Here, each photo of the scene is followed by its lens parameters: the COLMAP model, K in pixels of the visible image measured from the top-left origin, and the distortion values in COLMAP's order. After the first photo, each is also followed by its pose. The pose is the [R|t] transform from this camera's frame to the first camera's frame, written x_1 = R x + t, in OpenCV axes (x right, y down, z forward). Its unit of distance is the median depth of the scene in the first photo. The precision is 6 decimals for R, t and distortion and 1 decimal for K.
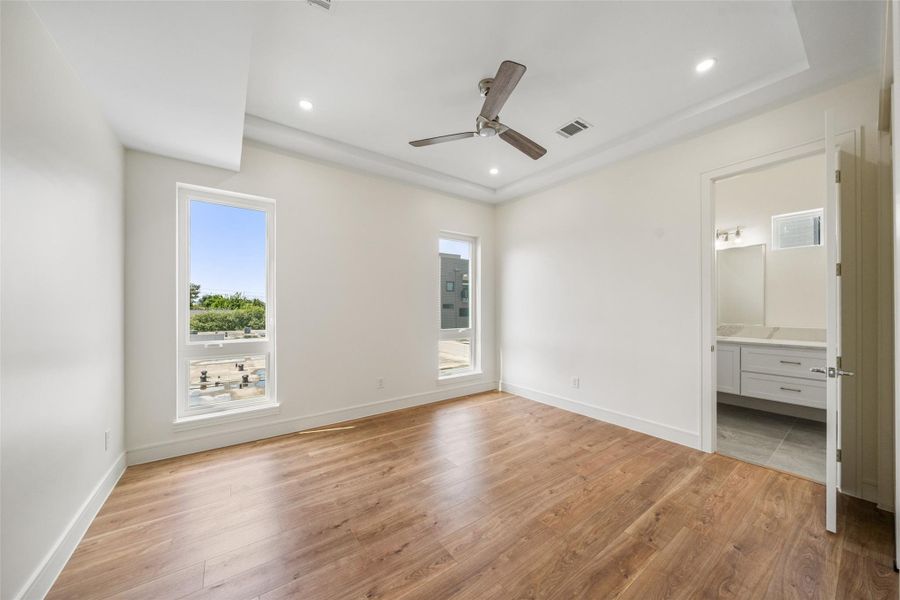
lens RADIAL K [[311.6, 0, 453.5], [0, 311.6, 304.6], [0, 0, 1]] dist [-0.005571, 0.000107]
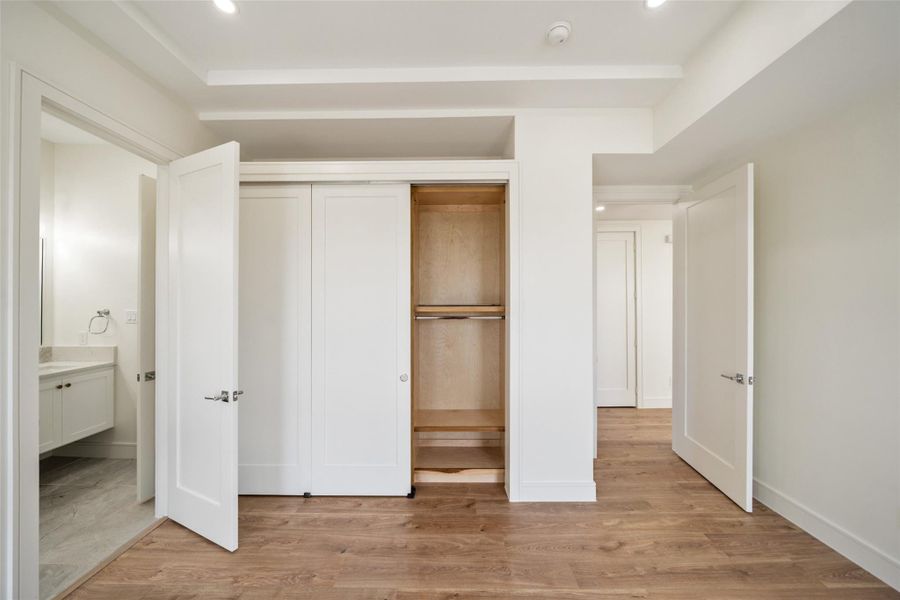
lens RADIAL K [[308.0, 0, 450.8], [0, 308.0, 299.0], [0, 0, 1]] dist [-0.010967, 0.002313]
pose [[-0.793910, 0.007393, 0.607990, -0.026595], [-0.003096, 0.999864, -0.016201, -0.054822], [-0.608027, -0.014745, -0.793779, 1.119533]]
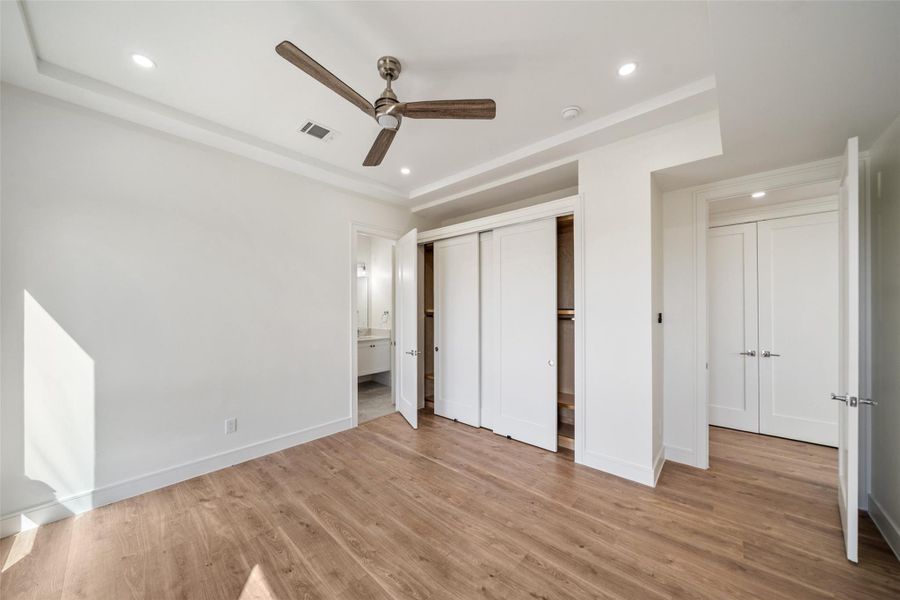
lens RADIAL K [[311.6, 0, 453.5], [0, 311.6, 304.6], [0, 0, 1]] dist [-0.005571, 0.000107]
pose [[-0.199860, 0.008271, 0.979790, -0.696307], [-0.005062, 0.999942, -0.009474, -0.056109], [-0.979811, -0.006853, -0.199806, 0.974271]]
